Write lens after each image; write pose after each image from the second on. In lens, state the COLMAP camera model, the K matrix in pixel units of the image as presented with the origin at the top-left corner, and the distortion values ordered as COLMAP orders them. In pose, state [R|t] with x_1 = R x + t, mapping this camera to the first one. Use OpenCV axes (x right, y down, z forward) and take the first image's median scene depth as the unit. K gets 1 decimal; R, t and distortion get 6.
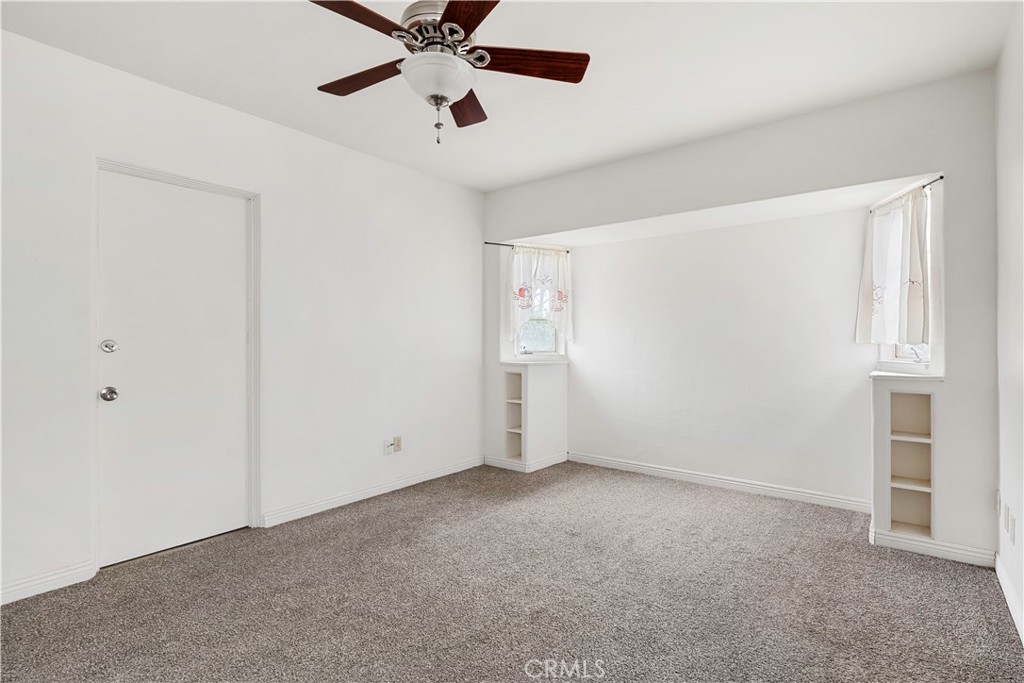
lens RADIAL K [[494.1, 0, 512.0], [0, 494.1, 341.5], [0, 0, 1]] dist [0.000496, 0.000043]
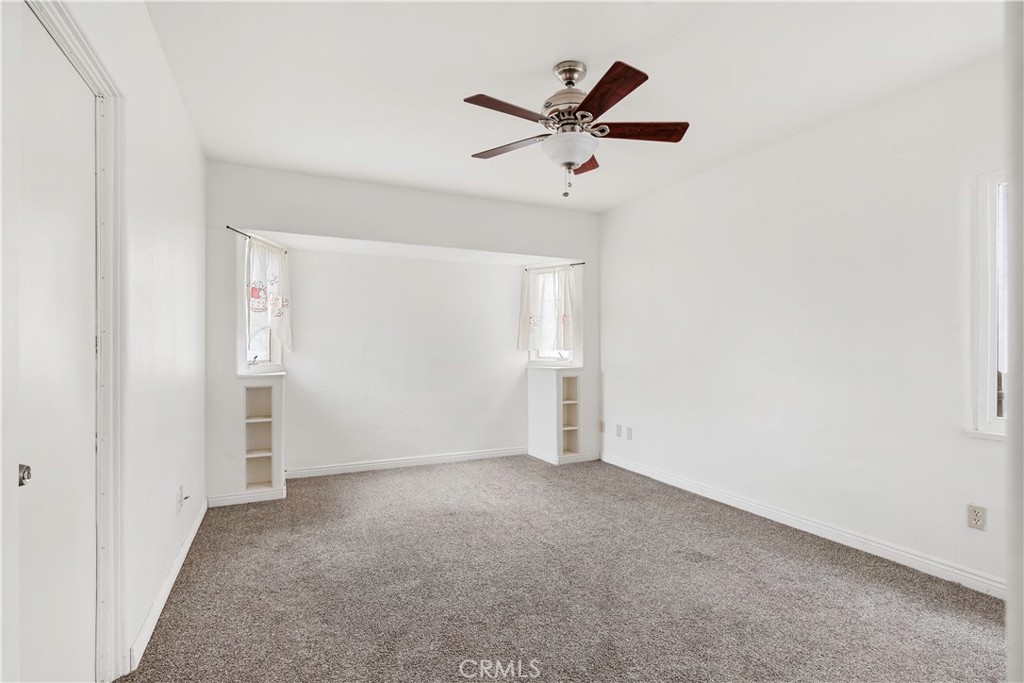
lens RADIAL K [[500.8, 0, 512.7], [0, 500.8, 351.2], [0, 0, 1]] dist [0.000288, 0.000019]
pose [[0.438093, -0.008059, 0.898894, -0.785719], [0.003662, 0.999968, 0.007180, -0.004765], [-0.898922, 0.000147, 0.438108, 0.310954]]
